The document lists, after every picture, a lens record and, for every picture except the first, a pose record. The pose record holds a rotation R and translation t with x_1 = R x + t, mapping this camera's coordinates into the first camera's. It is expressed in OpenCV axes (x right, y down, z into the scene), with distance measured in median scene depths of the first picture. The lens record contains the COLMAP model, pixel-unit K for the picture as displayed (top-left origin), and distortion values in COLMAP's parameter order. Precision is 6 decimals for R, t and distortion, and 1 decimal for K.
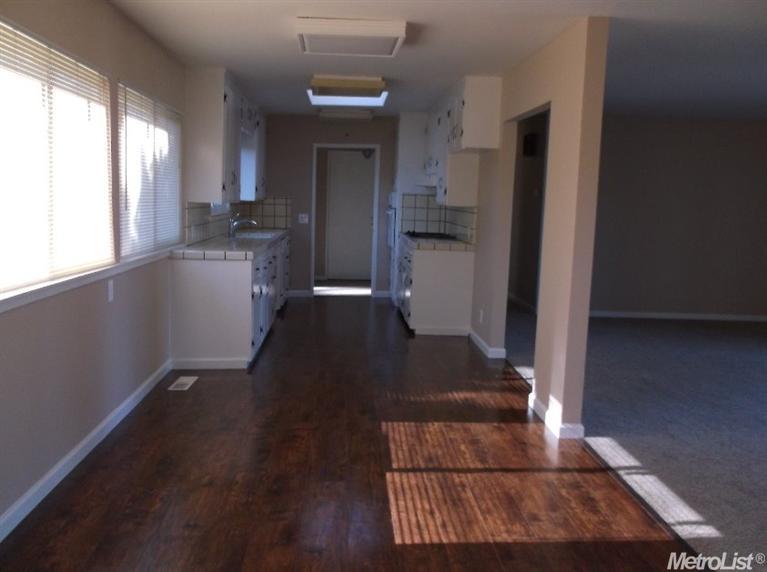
lens RADIAL K [[763.1, 0, 384.6], [0, 763.1, 282.7], [0, 0, 1]] dist [0.033045, 0.000000]
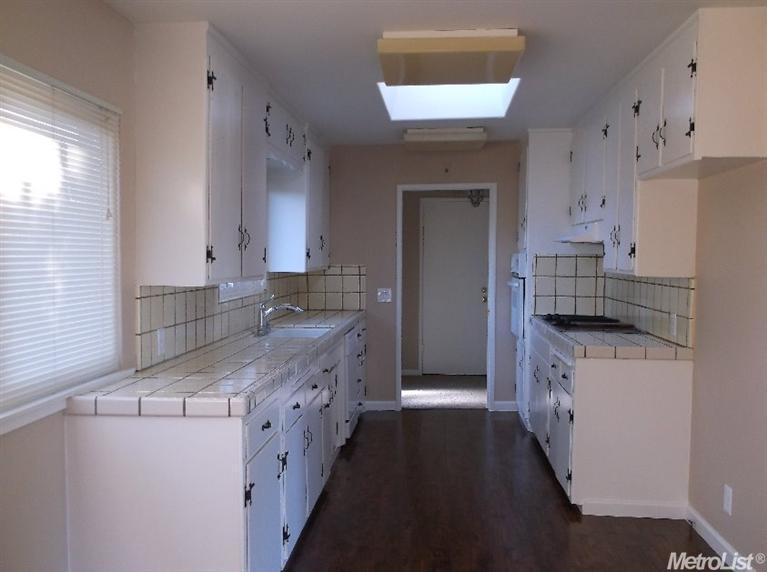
lens RADIAL K [[763.1, 0, 385.3], [0, 763.1, 287.8], [0, 0, 1]] dist [0.033045, 0.000000]
pose [[0.991717, -0.020444, -0.126805, -0.022063], [0.011331, 0.997328, -0.072170, -0.047226], [0.127942, 0.070136, 0.989299, 0.374144]]
